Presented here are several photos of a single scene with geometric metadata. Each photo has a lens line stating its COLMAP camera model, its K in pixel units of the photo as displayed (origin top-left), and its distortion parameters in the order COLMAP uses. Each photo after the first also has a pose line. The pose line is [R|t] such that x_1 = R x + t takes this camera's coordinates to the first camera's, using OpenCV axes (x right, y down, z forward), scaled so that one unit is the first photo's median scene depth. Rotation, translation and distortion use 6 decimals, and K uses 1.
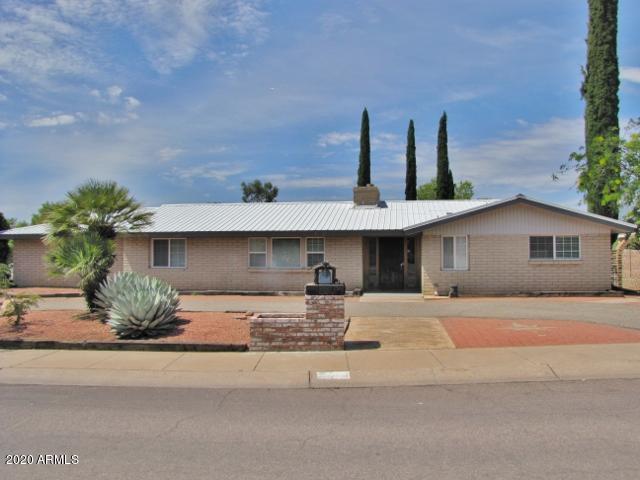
lens RADIAL K [[550.8, 0, 323.6], [0, 550.8, 237.1], [0, 0, 1]] dist [-0.179836, 0.185798]
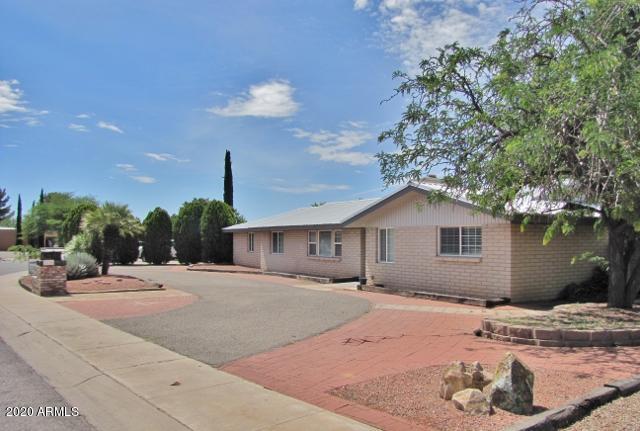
lens RADIAL K [[541.7, 0, 320.0], [0, 541.7, 215.5], [0, 0, 1]] dist [-0.075027, -0.001313]
pose [[0.621950, -0.029407, -0.782505, 0.807286], [0.016272, 0.999564, -0.024631, -0.002475], [0.782888, 0.002587, 0.622157, 0.269001]]
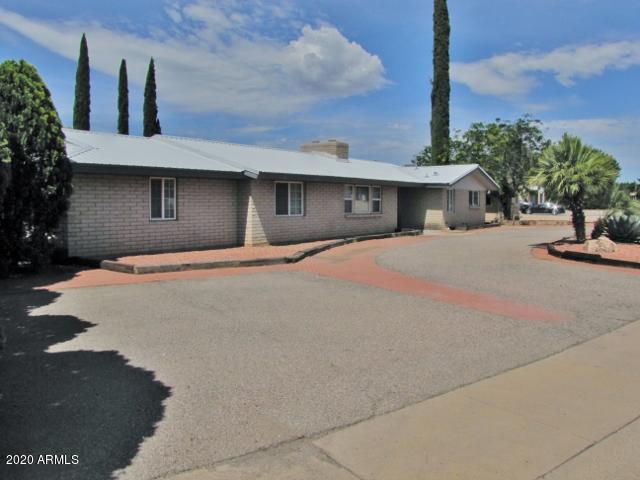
lens RADIAL K [[550.8, 0, 323.6], [0, 550.8, 237.1], [0, 0, 1]] dist [-0.179836, 0.185798]
pose [[0.449587, -0.053121, 0.891656, -1.039059], [-0.023257, 0.997196, 0.071136, 0.026140], [-0.892934, -0.052719, 0.447090, 0.568483]]
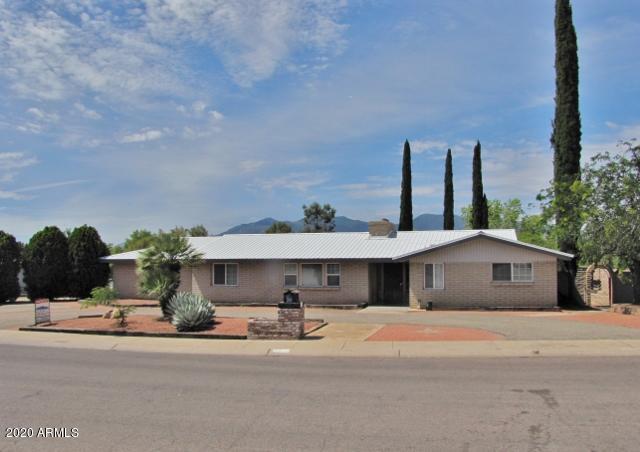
lens RADIAL K [[561.6, 0, 320.0], [0, 561.6, 226.0], [0, 0, 1]] dist [-0.174360, 0.186015]
pose [[0.987459, -0.011283, -0.157470, 0.159740], [0.005638, 0.999327, -0.036251, -0.038433], [0.157773, 0.034909, 0.986858, -0.315854]]
